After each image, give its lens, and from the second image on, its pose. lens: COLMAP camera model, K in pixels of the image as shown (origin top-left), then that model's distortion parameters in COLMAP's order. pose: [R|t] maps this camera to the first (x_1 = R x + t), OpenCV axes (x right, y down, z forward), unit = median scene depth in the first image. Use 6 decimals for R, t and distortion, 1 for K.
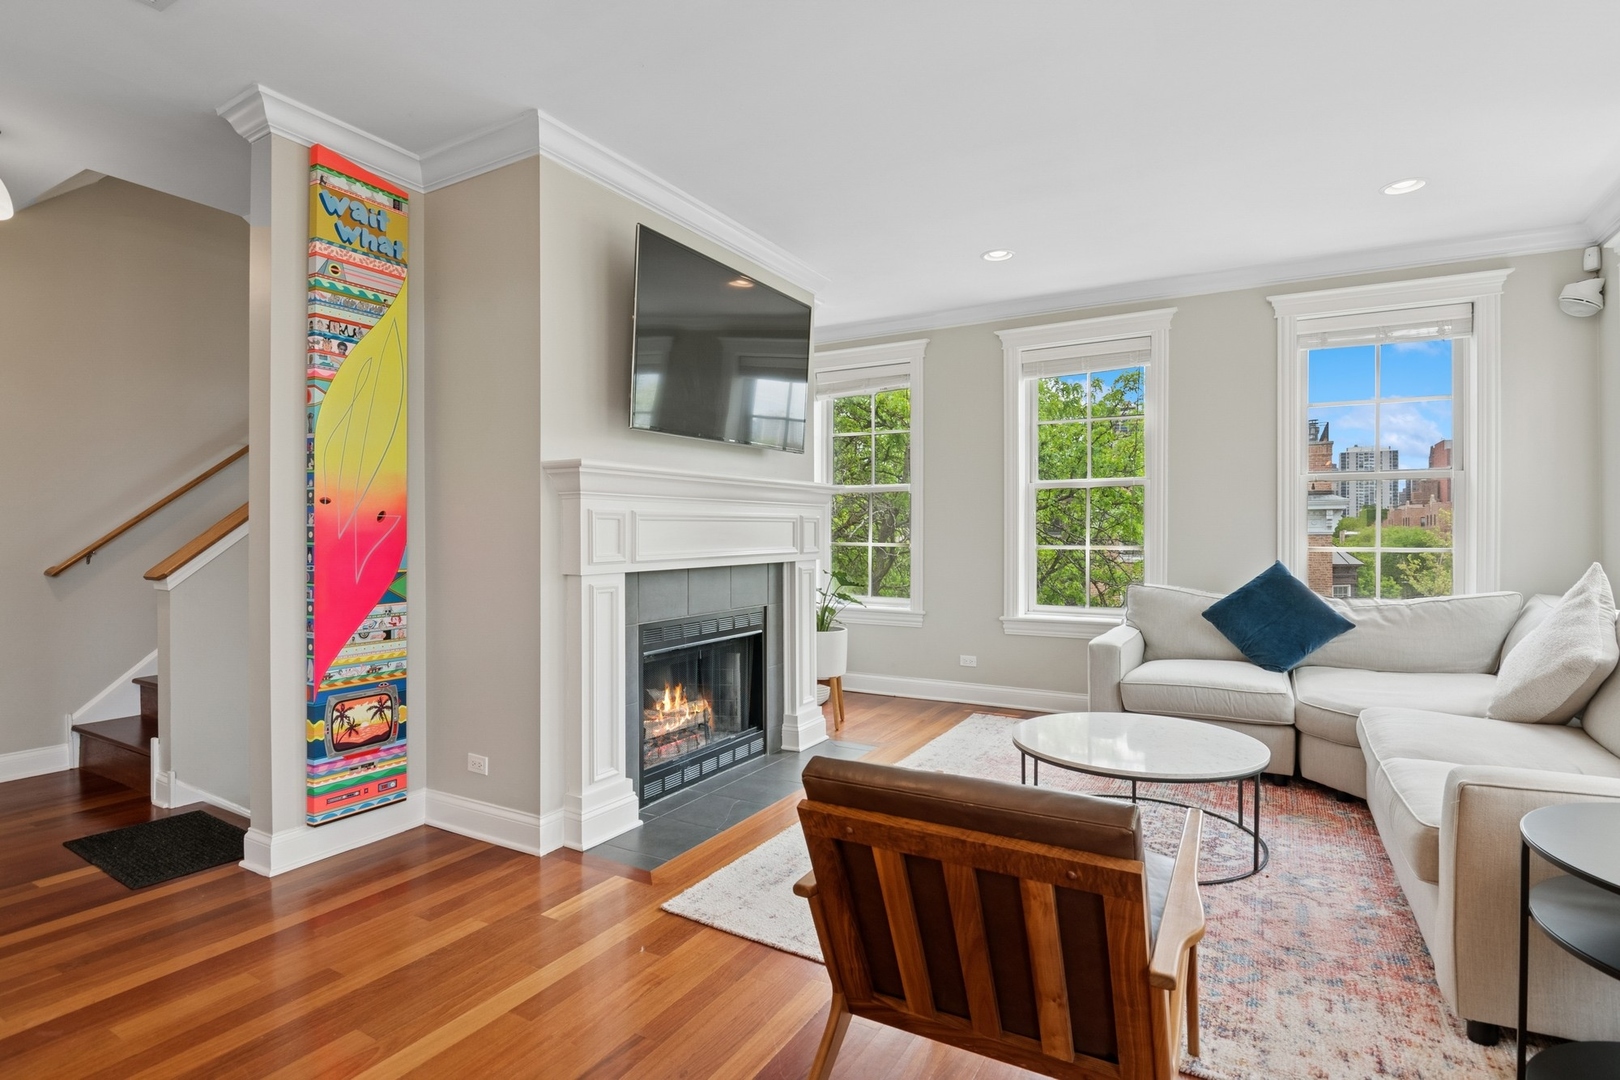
lens RADIAL K [[793.1, 0, 817.9], [0, 793.1, 539.8], [0, 0, 1]] dist [-0.001917, -0.000027]
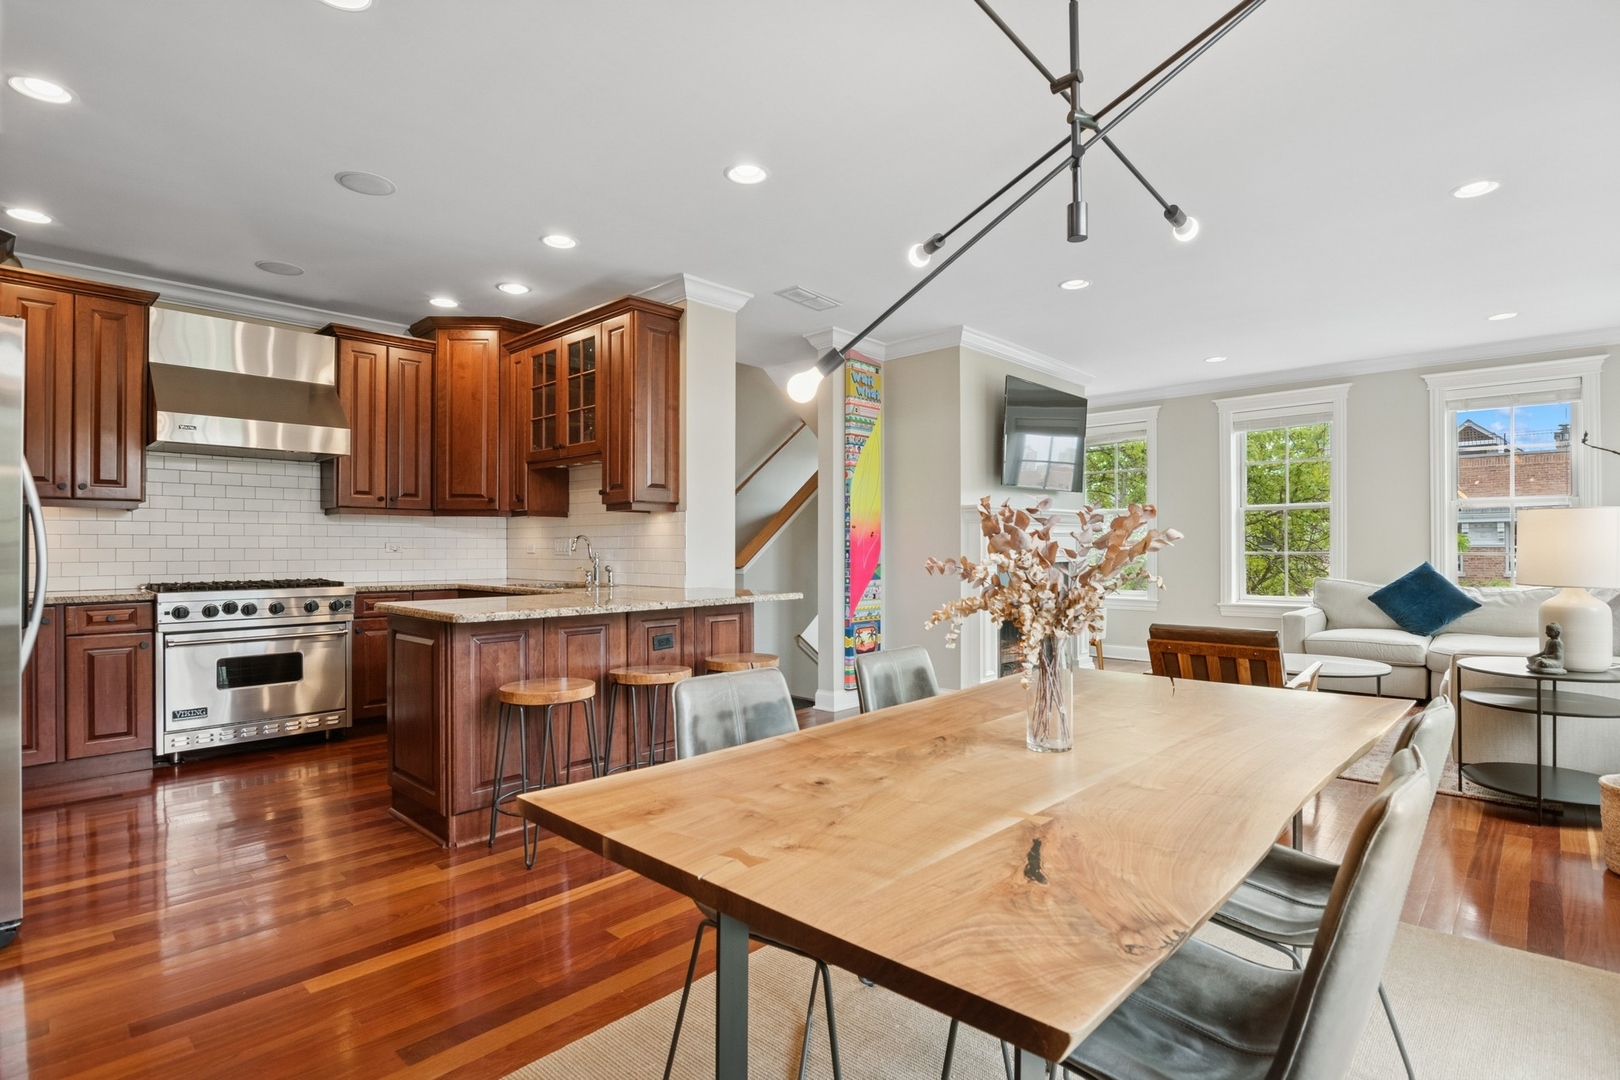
lens RADIAL K [[802.2, 0, 811.7], [0, 802.2, 548.2], [0, 0, 1]] dist [-0.014640, -0.000553]
pose [[0.973173, -0.001435, -0.230071, -0.188083], [-0.000205, 0.999975, -0.007102, 0.013529], [0.230075, 0.006959, 0.973148, -0.710697]]
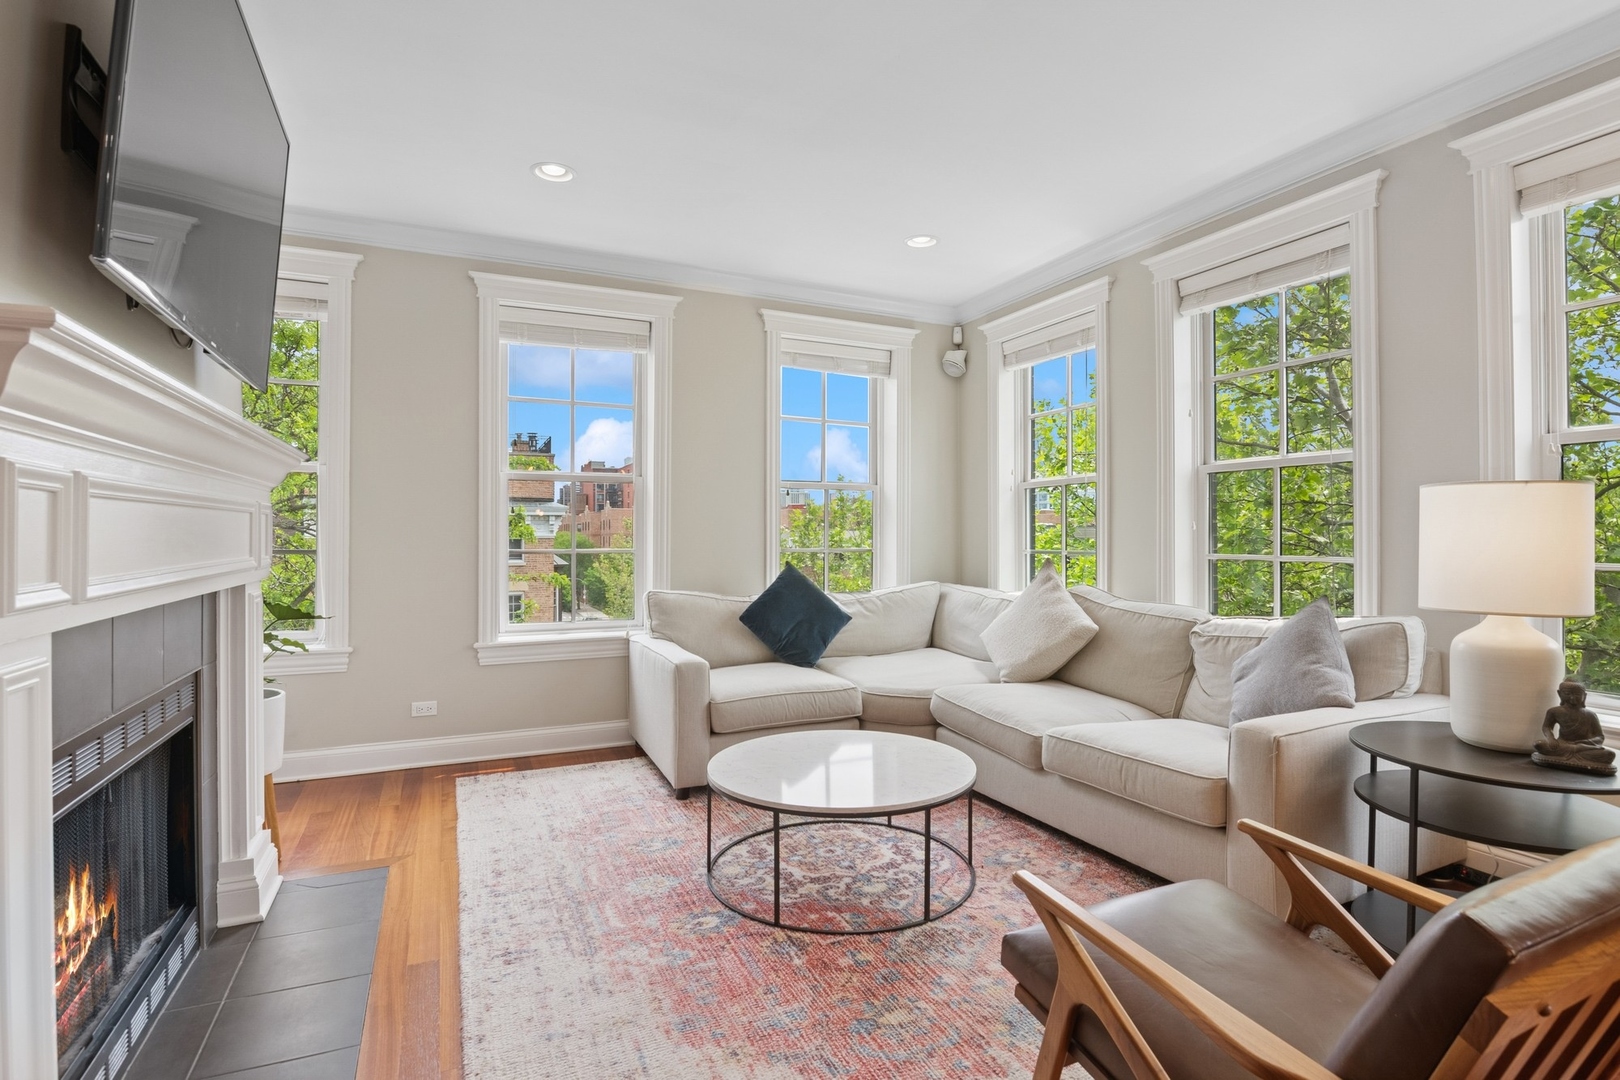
lens RADIAL K [[793.1, 0, 817.9], [0, 793.1, 539.8], [0, 0, 1]] dist [-0.001917, -0.000027]
pose [[0.591479, -0.000400, 0.806320, -0.259520], [0.004671, 0.999985, -0.002931, 0.000637], [-0.806307, 0.005500, 0.591472, 0.371676]]
